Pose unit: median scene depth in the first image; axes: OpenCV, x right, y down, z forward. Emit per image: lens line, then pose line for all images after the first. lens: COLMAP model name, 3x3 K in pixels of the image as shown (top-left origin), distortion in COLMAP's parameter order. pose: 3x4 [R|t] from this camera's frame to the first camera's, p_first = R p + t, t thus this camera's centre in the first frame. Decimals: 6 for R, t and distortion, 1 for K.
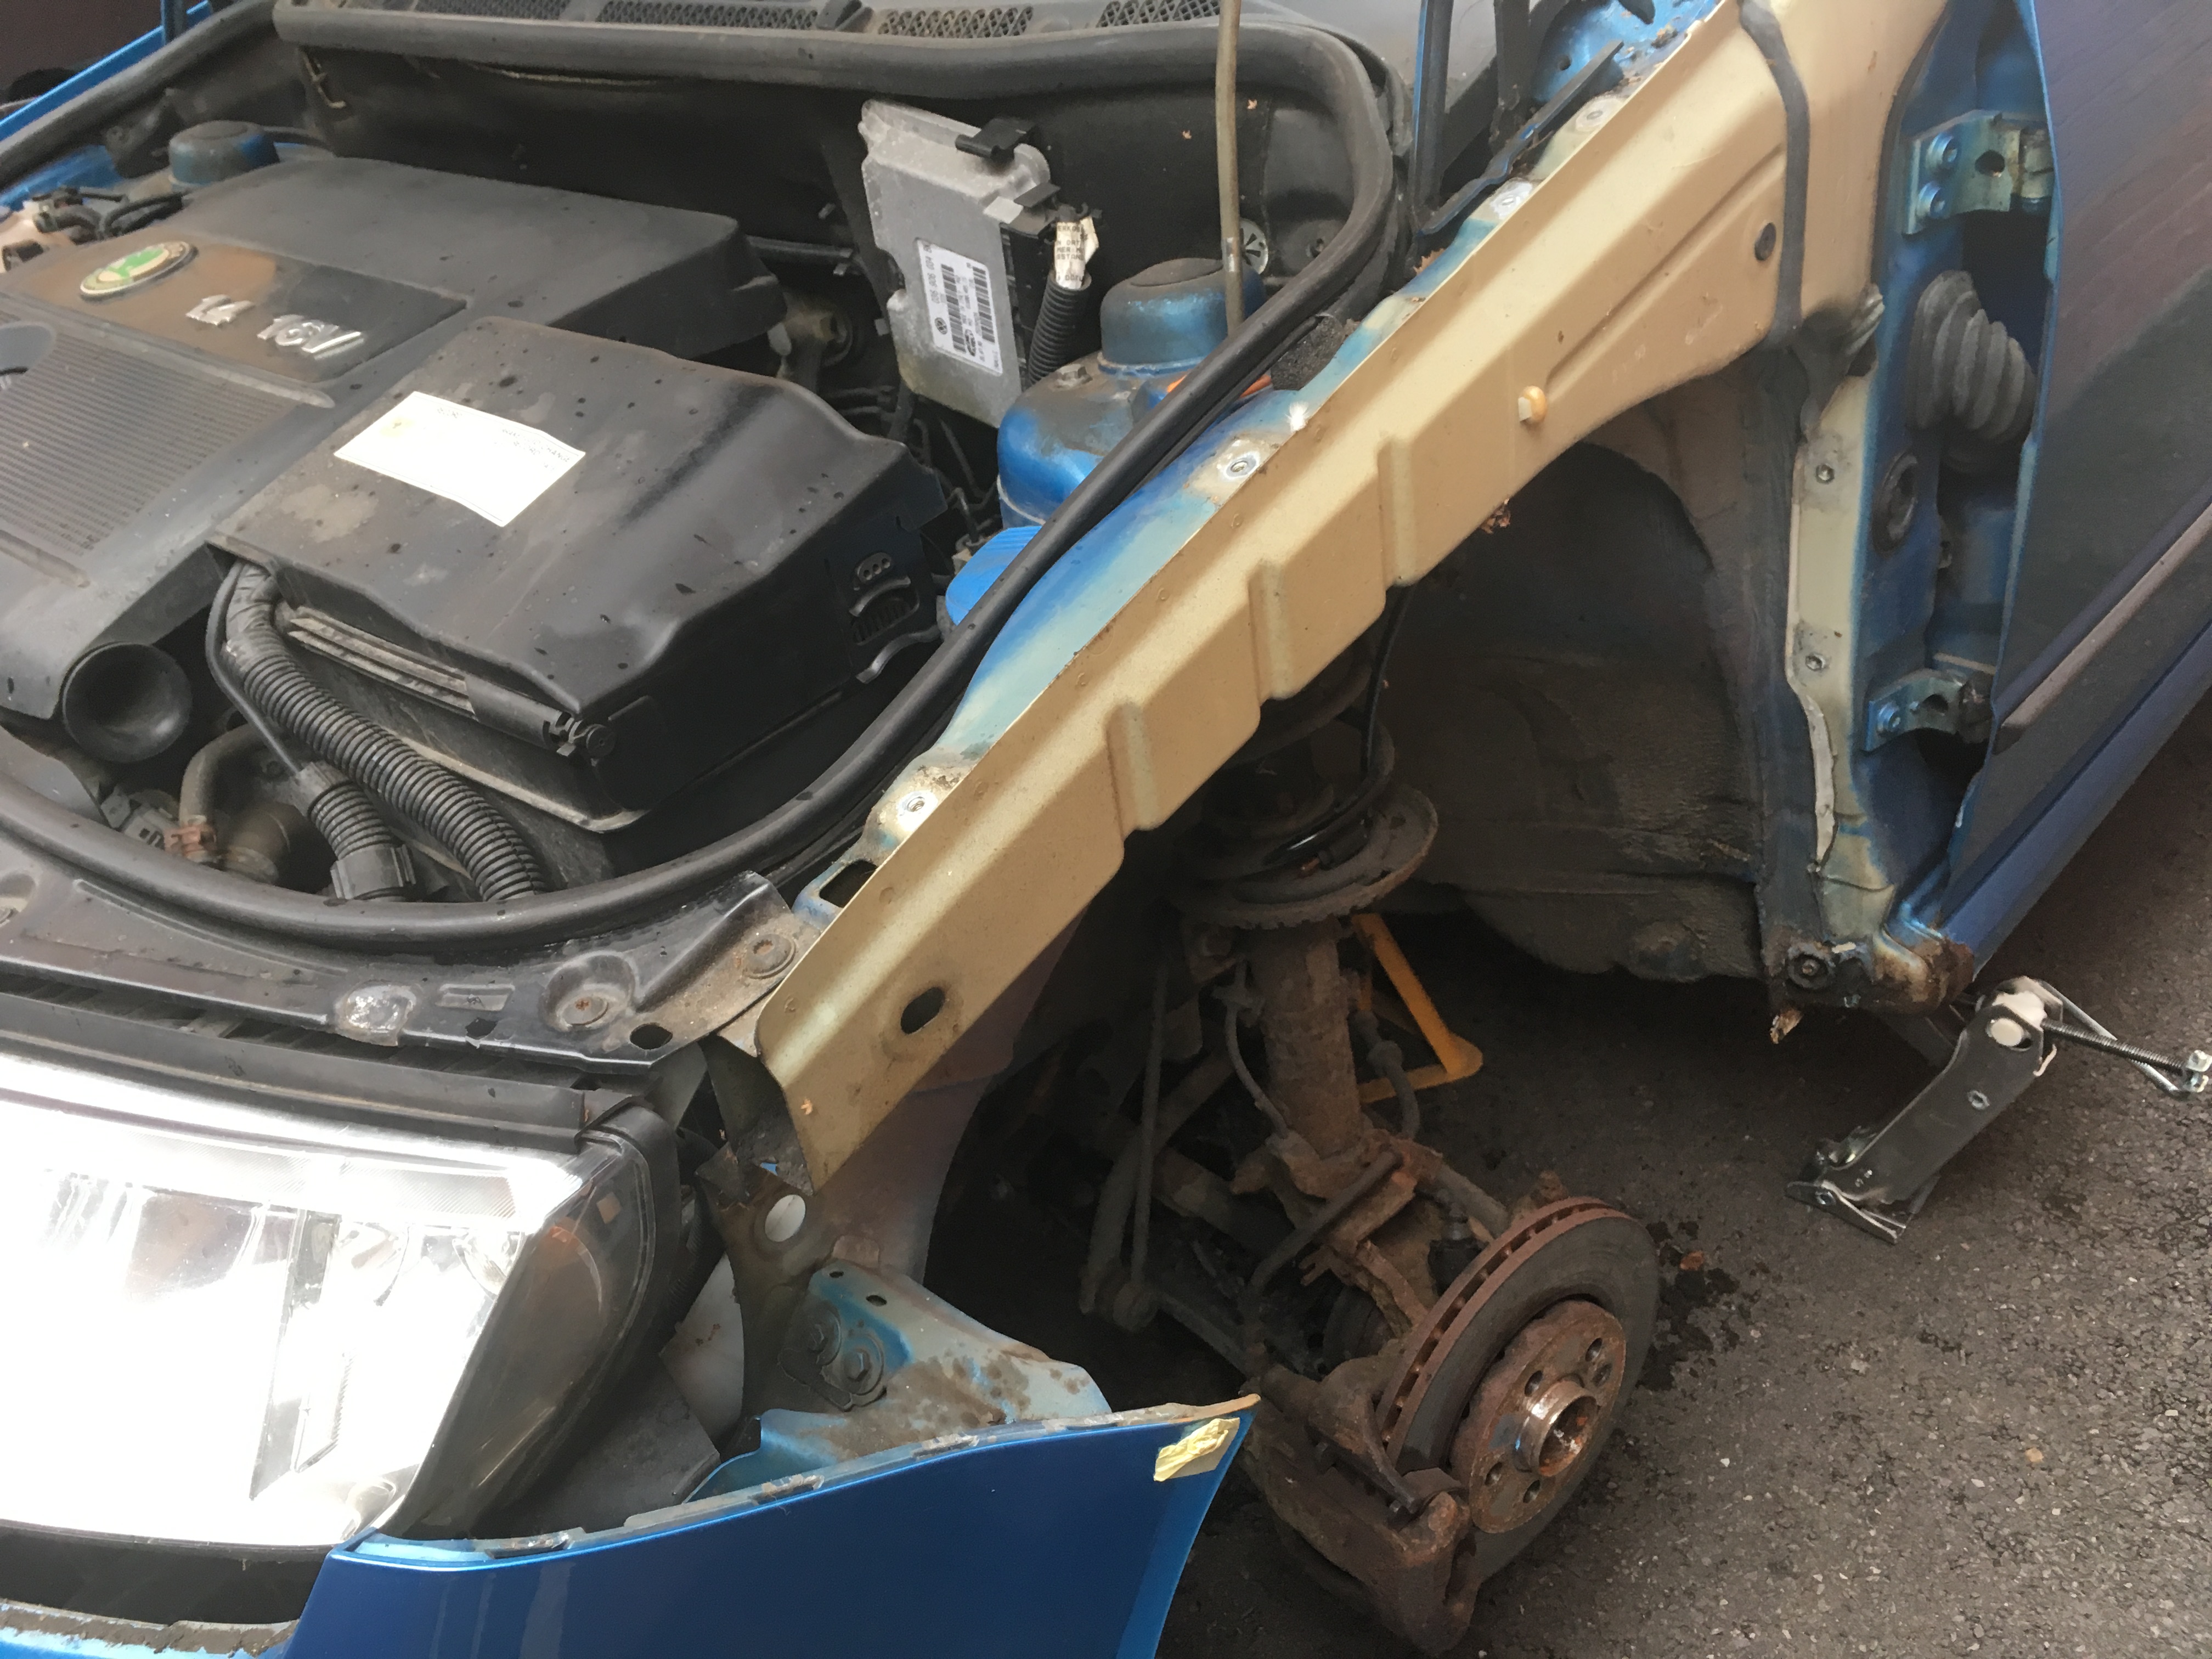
lens RADIAL K [[1919.0, 0, 1108.6], [0, 1919.0, 827.3], [0, 0, 1]] dist [0.102562, -0.153574]
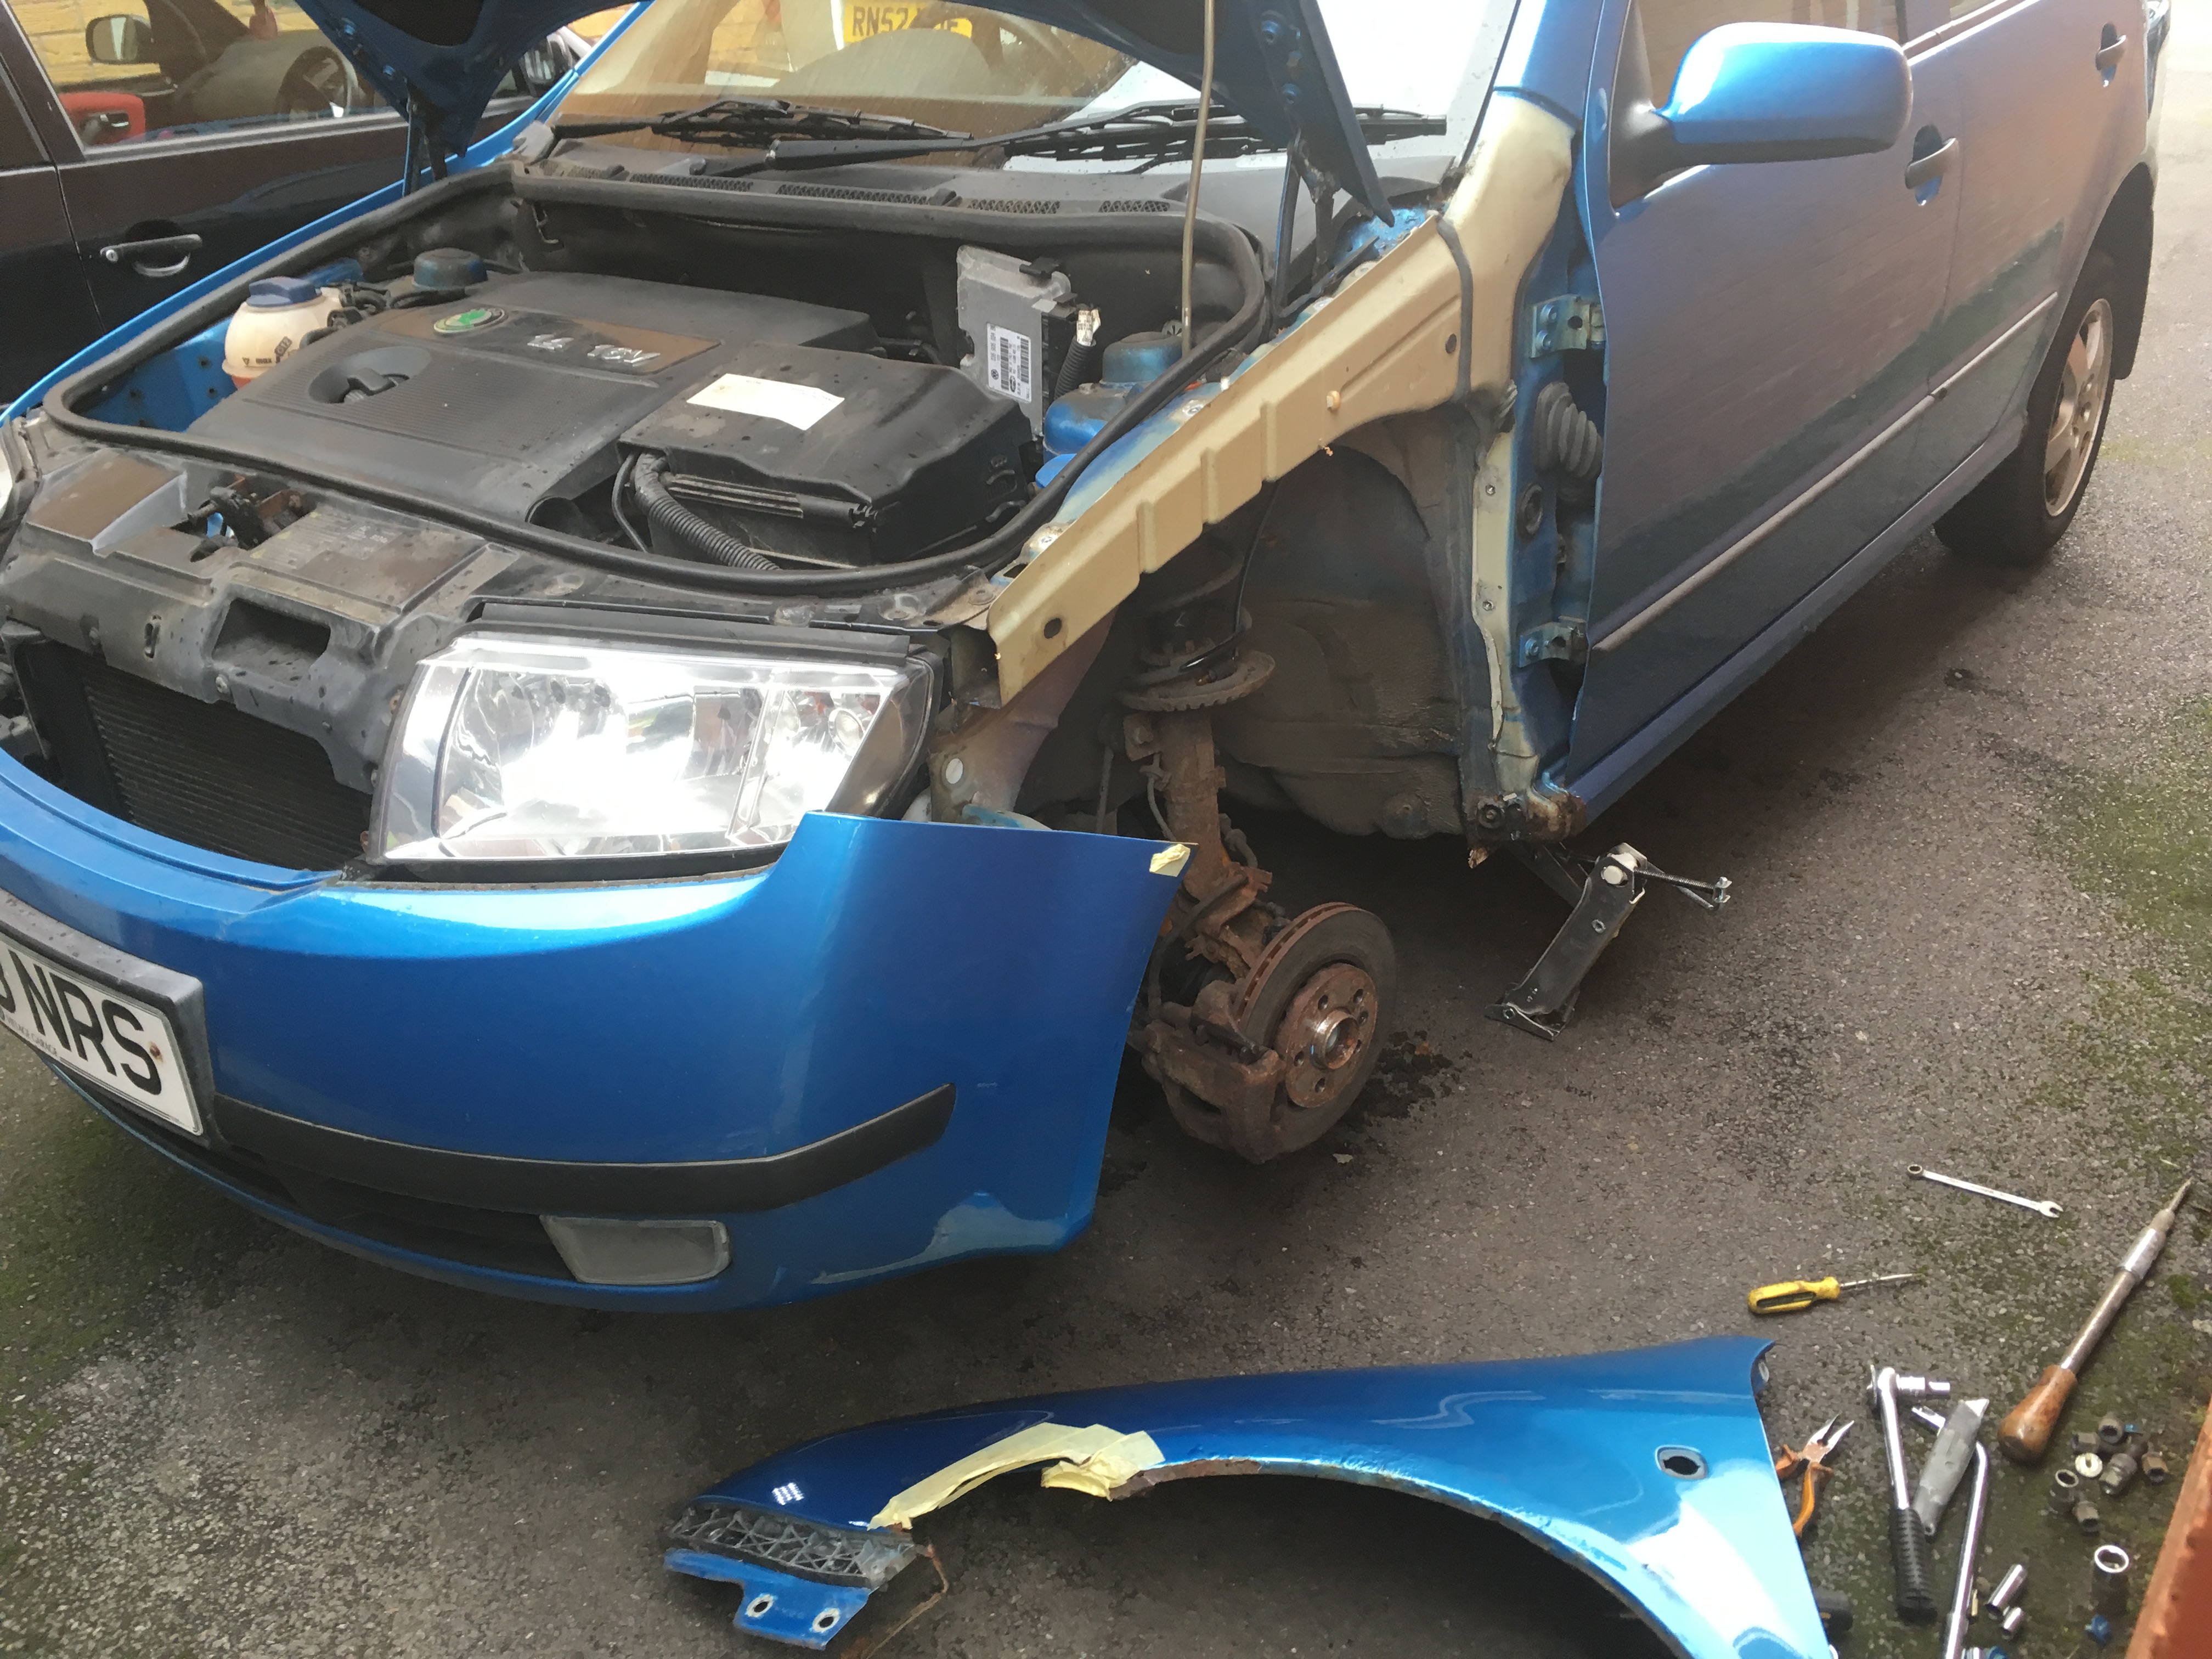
lens RADIAL K [[1931.4, 0, 1112.4], [0, 1931.4, 827.8], [0, 0, 1]] dist [0.077792, -0.002386]
pose [[0.992713, 0.039519, 0.113839, -0.168917], [-0.024865, 0.991541, -0.127386, 0.371590], [-0.117910, 0.123627, 0.985299, -0.690728]]
